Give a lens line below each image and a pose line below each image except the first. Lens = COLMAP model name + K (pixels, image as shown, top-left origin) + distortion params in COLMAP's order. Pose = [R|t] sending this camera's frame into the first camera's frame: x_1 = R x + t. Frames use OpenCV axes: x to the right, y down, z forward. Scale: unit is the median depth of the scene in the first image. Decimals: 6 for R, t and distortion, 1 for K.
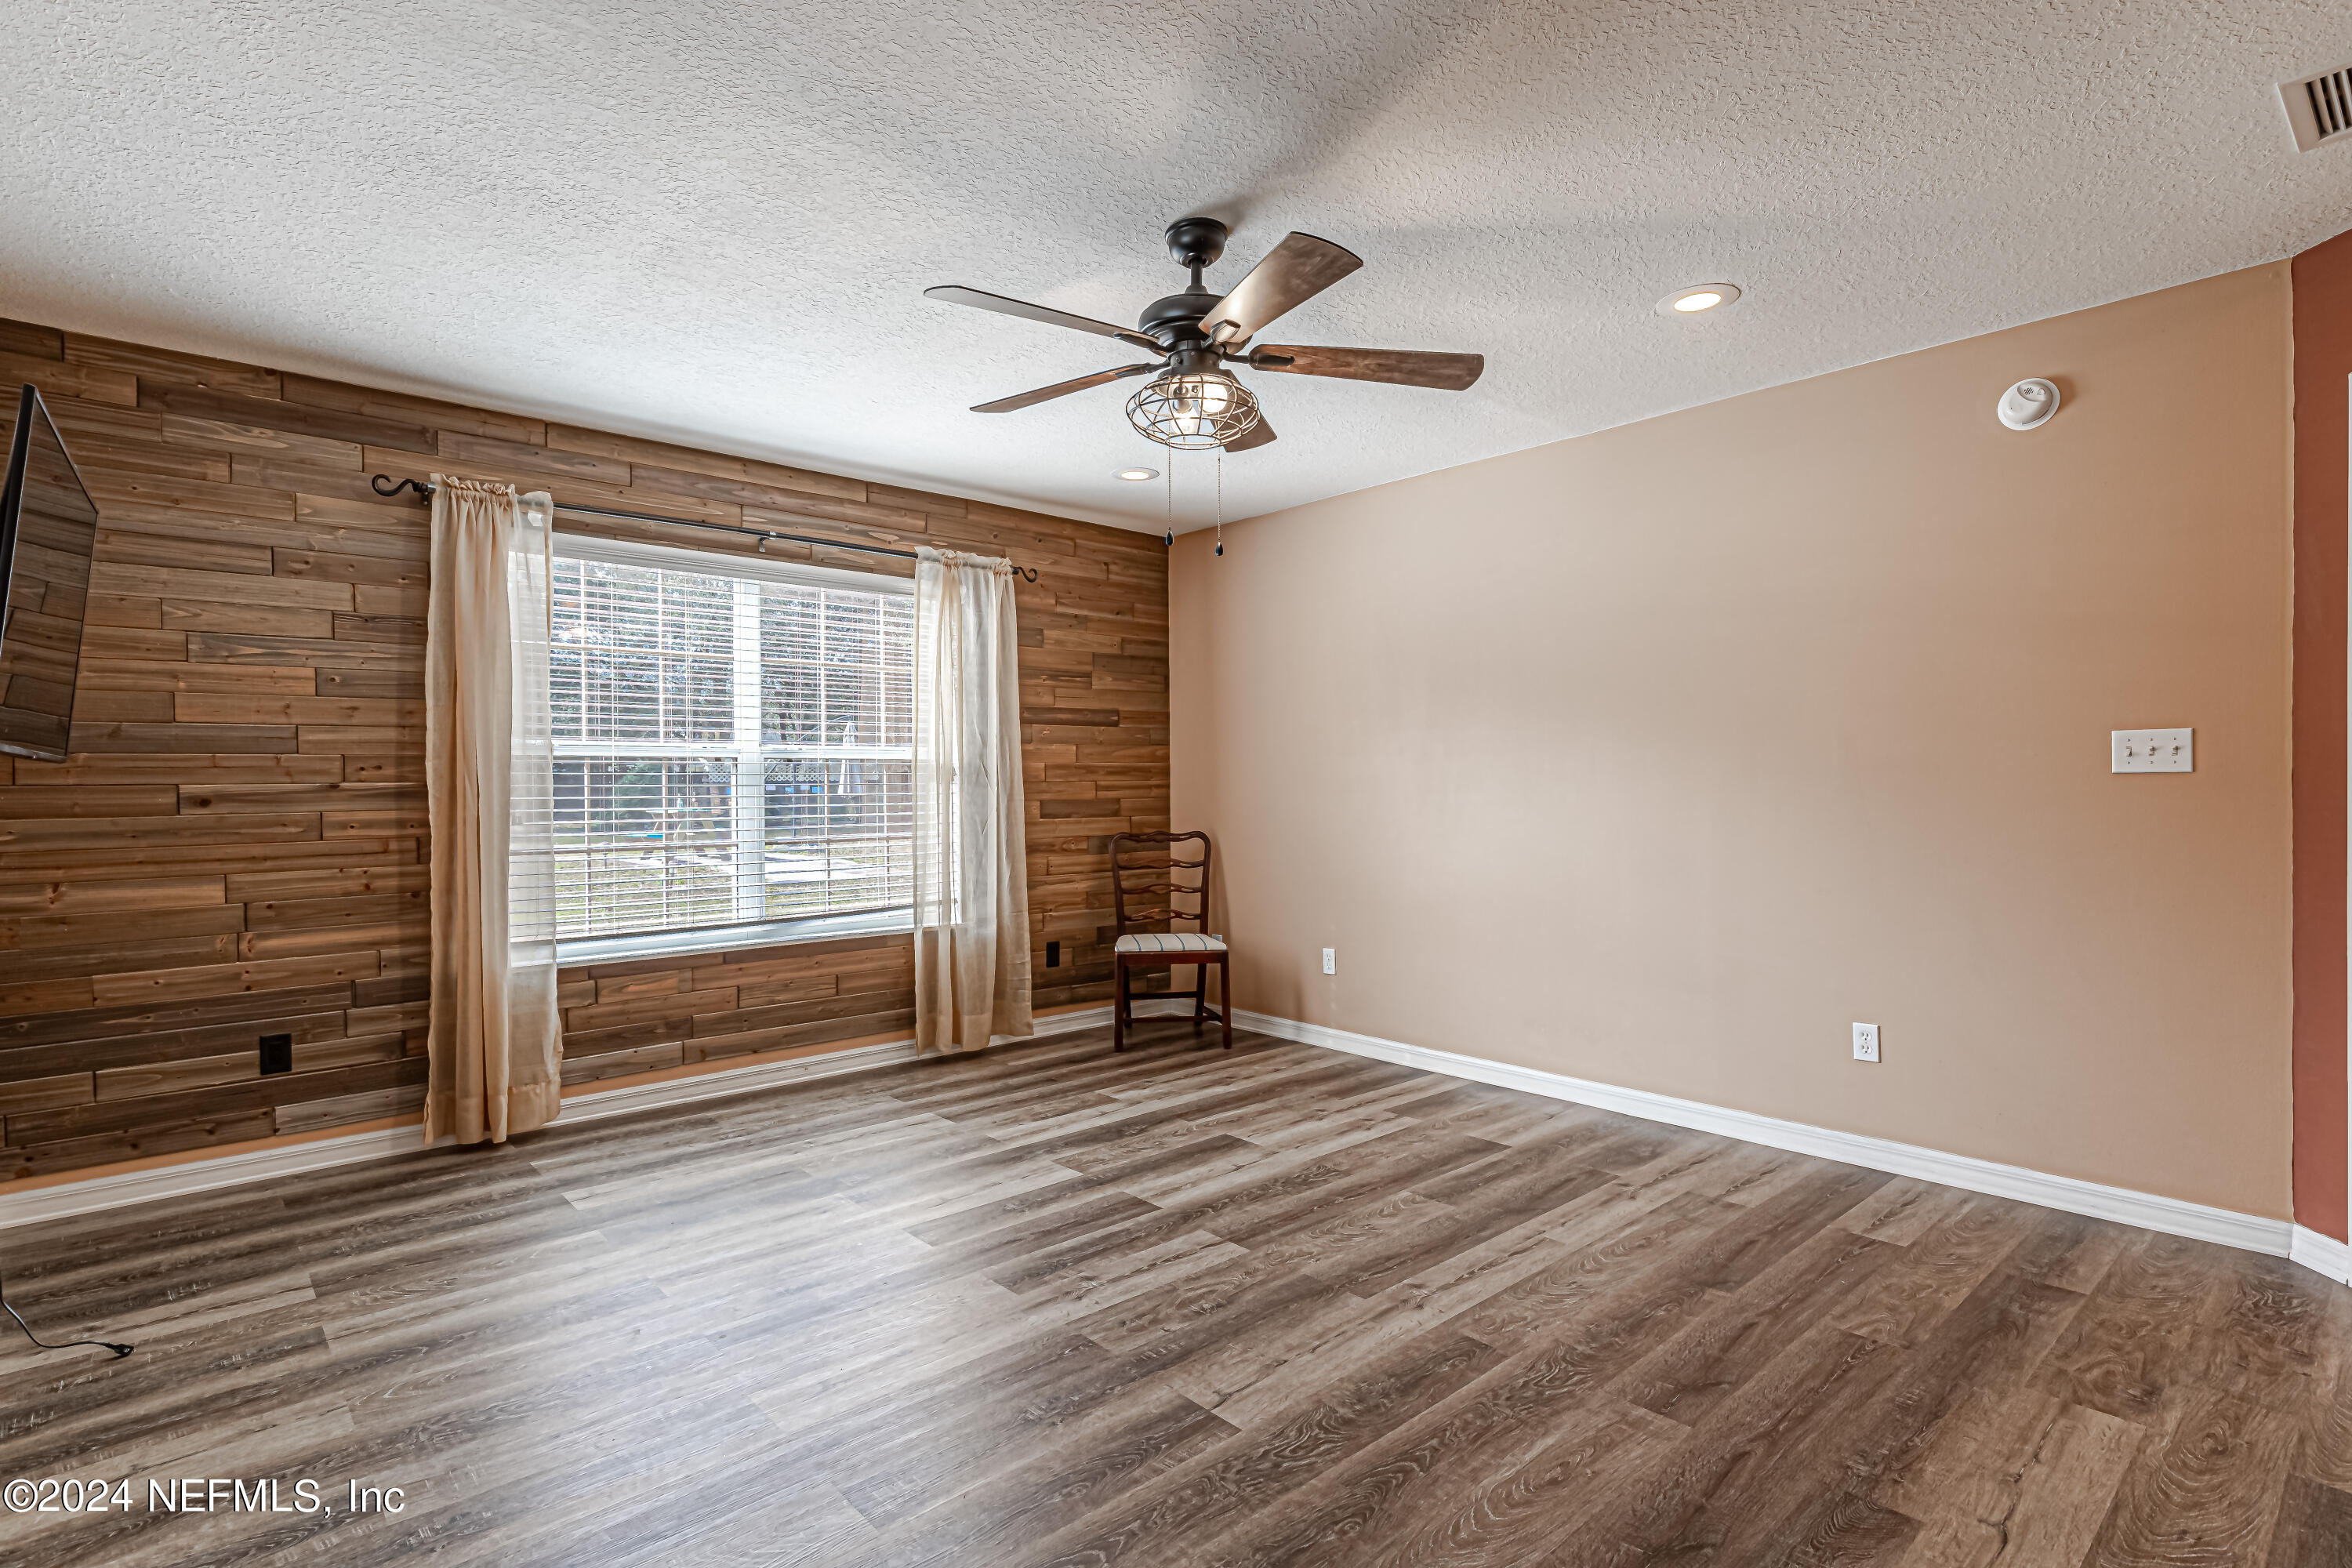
lens RADIAL K [[1137.9, 0, 1164.5], [0, 1137.9, 784.5], [0, 0, 1]] dist [0.001193, -0.000520]
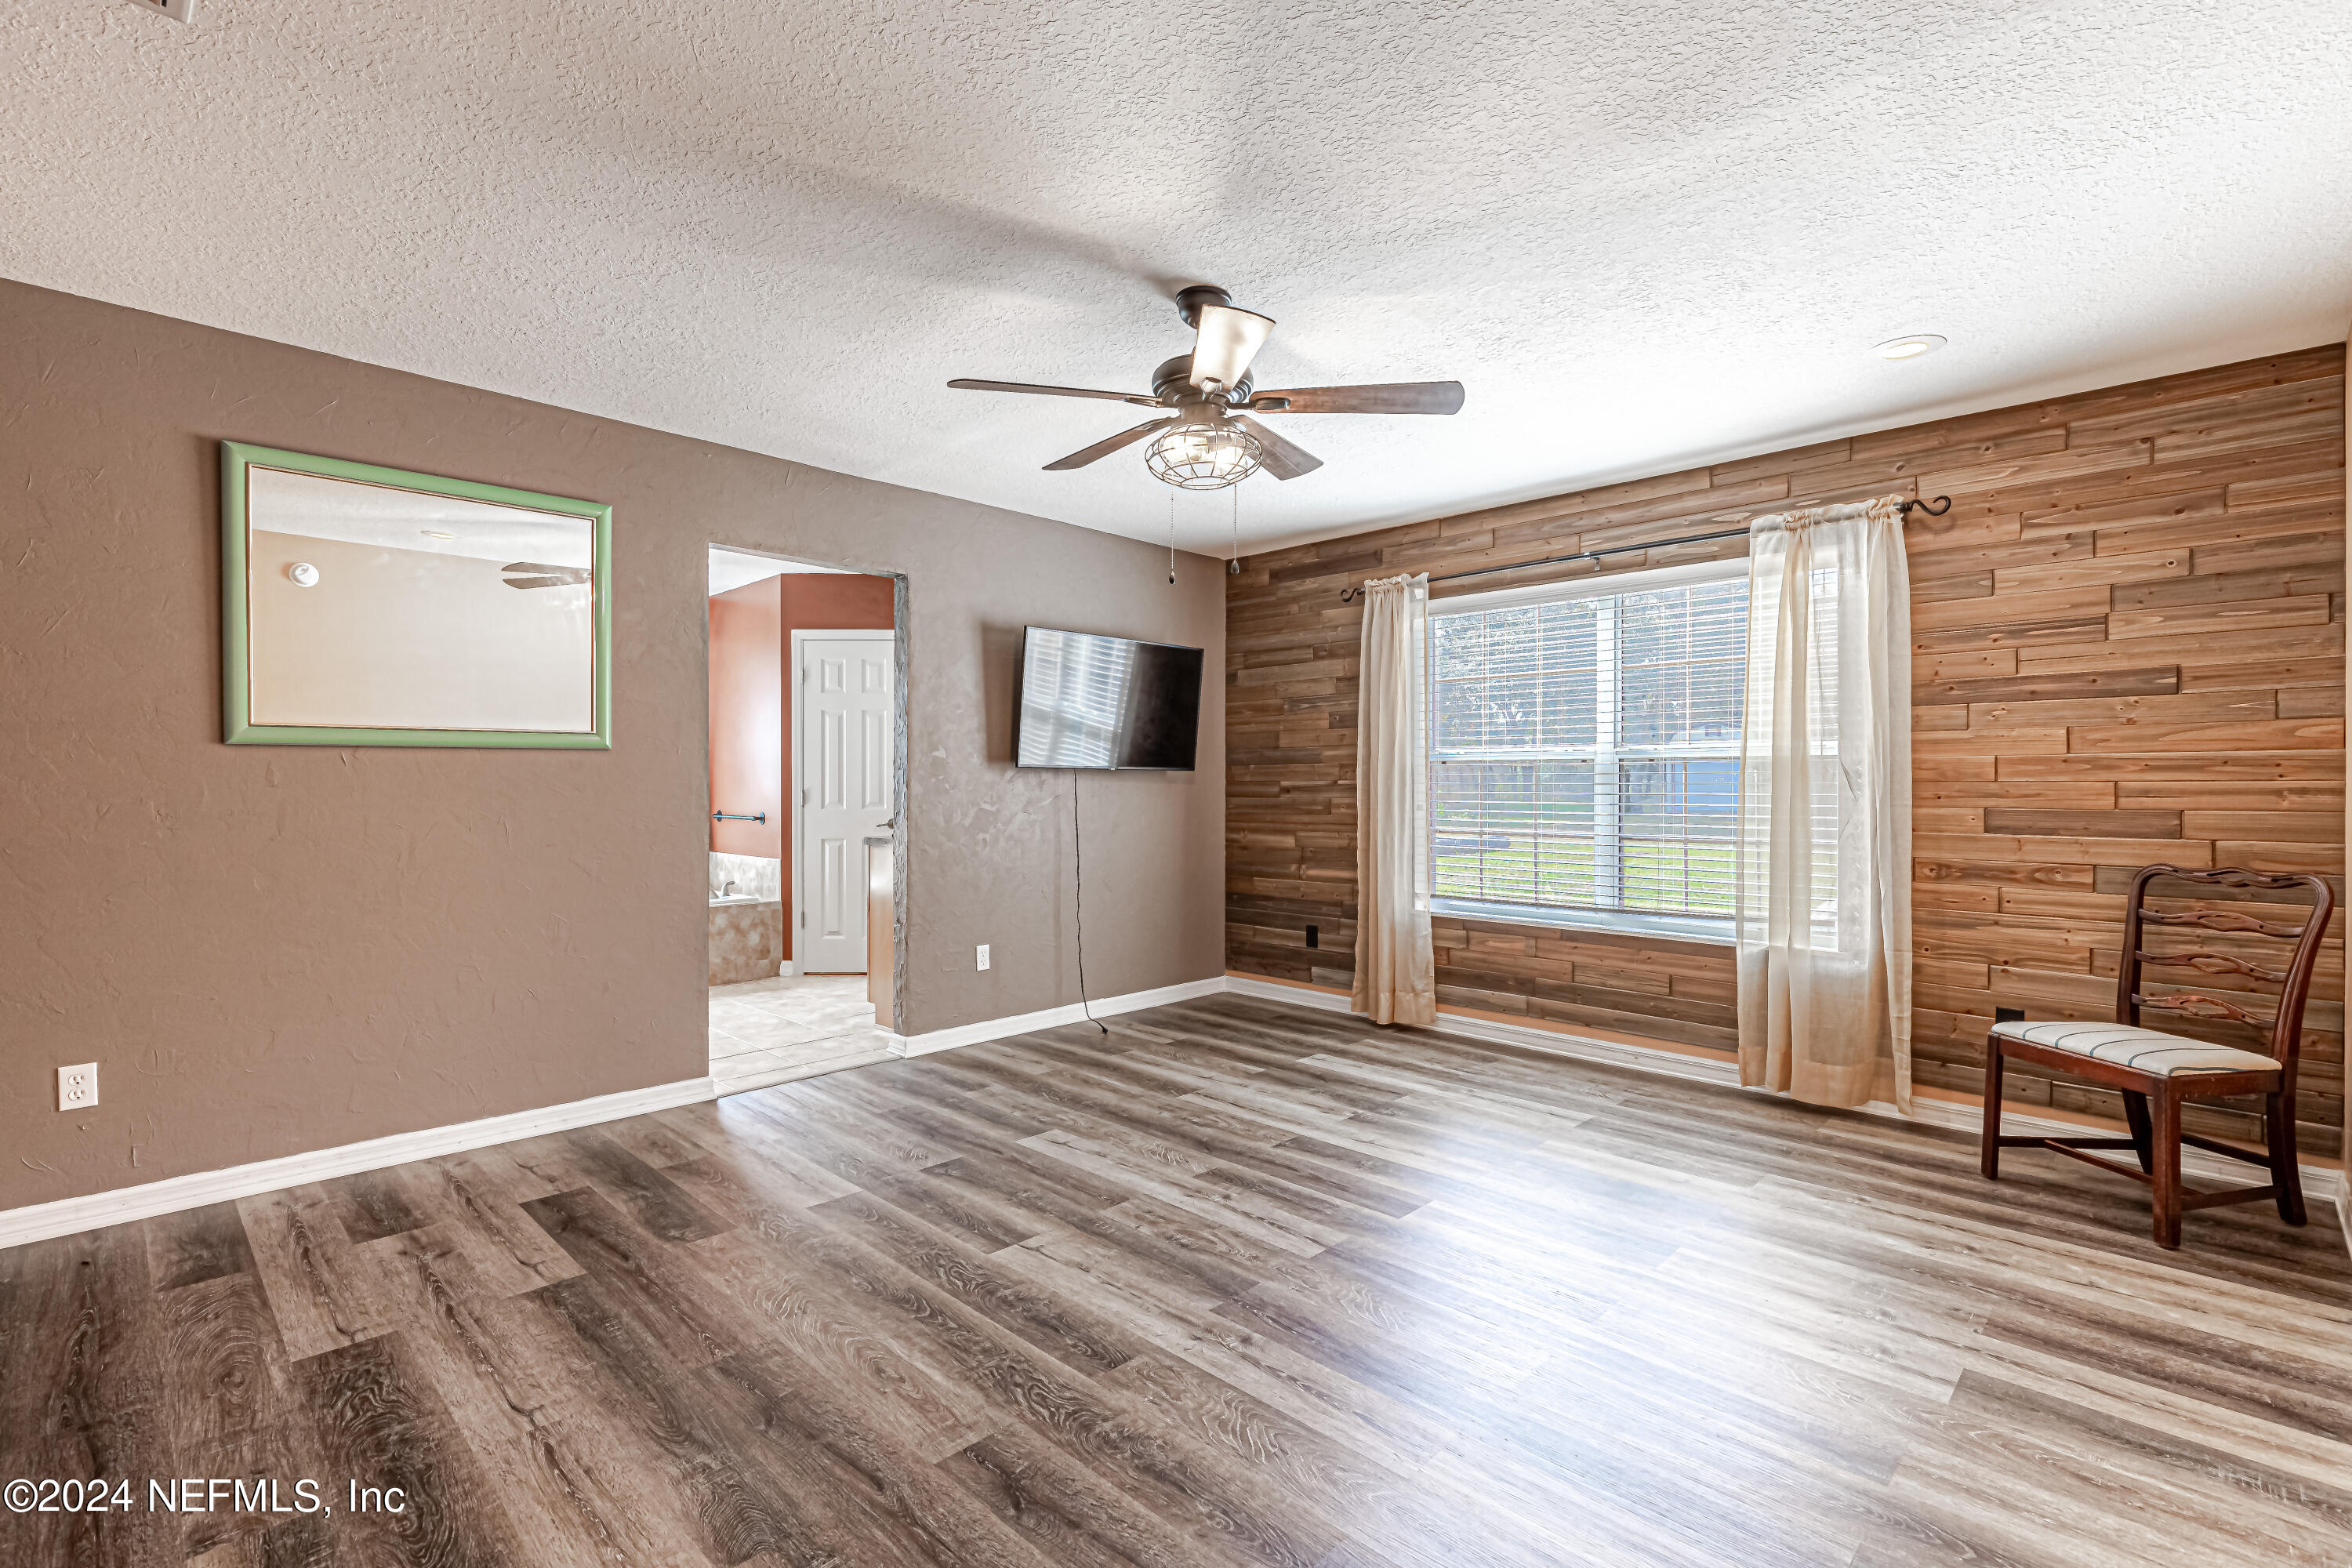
lens RADIAL K [[1057.5, 0, 1181.7], [0, 1057.5, 782.9], [0, 0, 1]] dist [0.009072, -0.001330]
pose [[0.073048, 0.006564, -0.997307, 0.793771], [-0.002772, 0.999976, 0.006378, -0.007257], [0.997325, 0.002299, 0.073064, 0.664101]]
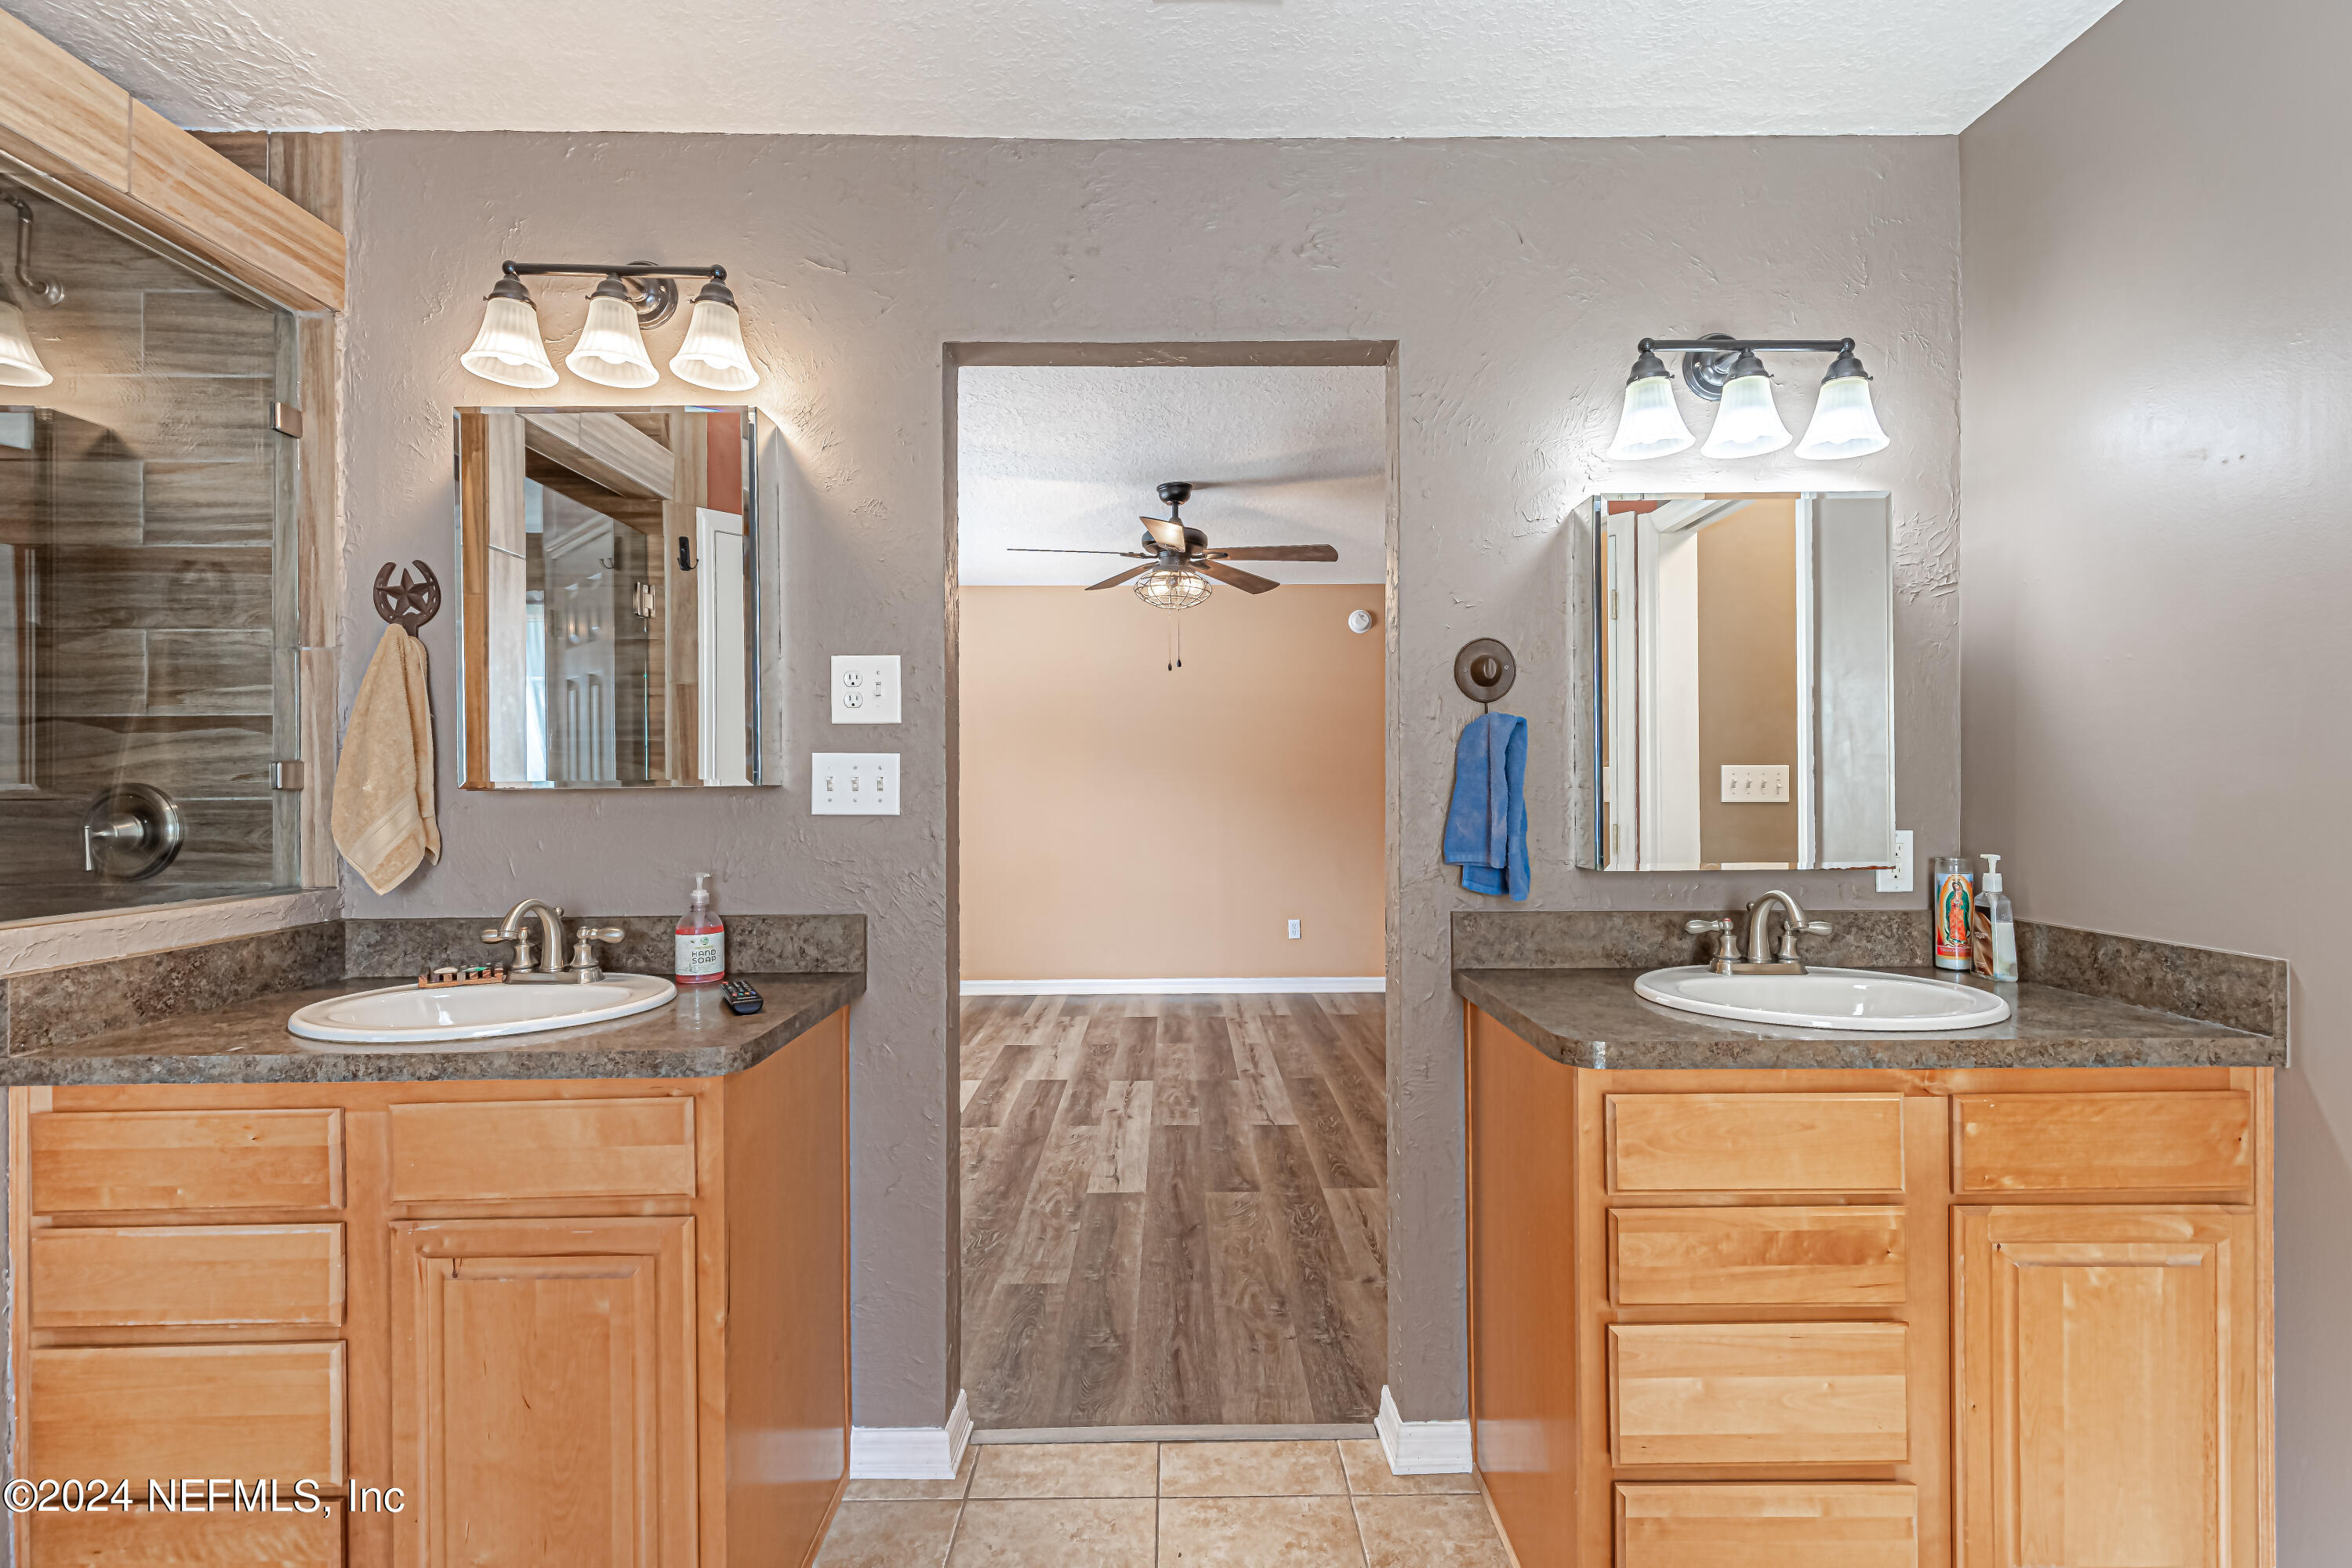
lens RADIAL K [[1057.5, 0, 1181.7], [0, 1057.5, 782.9], [0, 0, 1]] dist [0.009072, -0.001330]
pose [[0.662563, -0.005676, 0.748985, -0.858774], [0.005459, 0.999981, 0.002748, -0.026567], [-0.748986, 0.002268, 0.662582, -0.053438]]
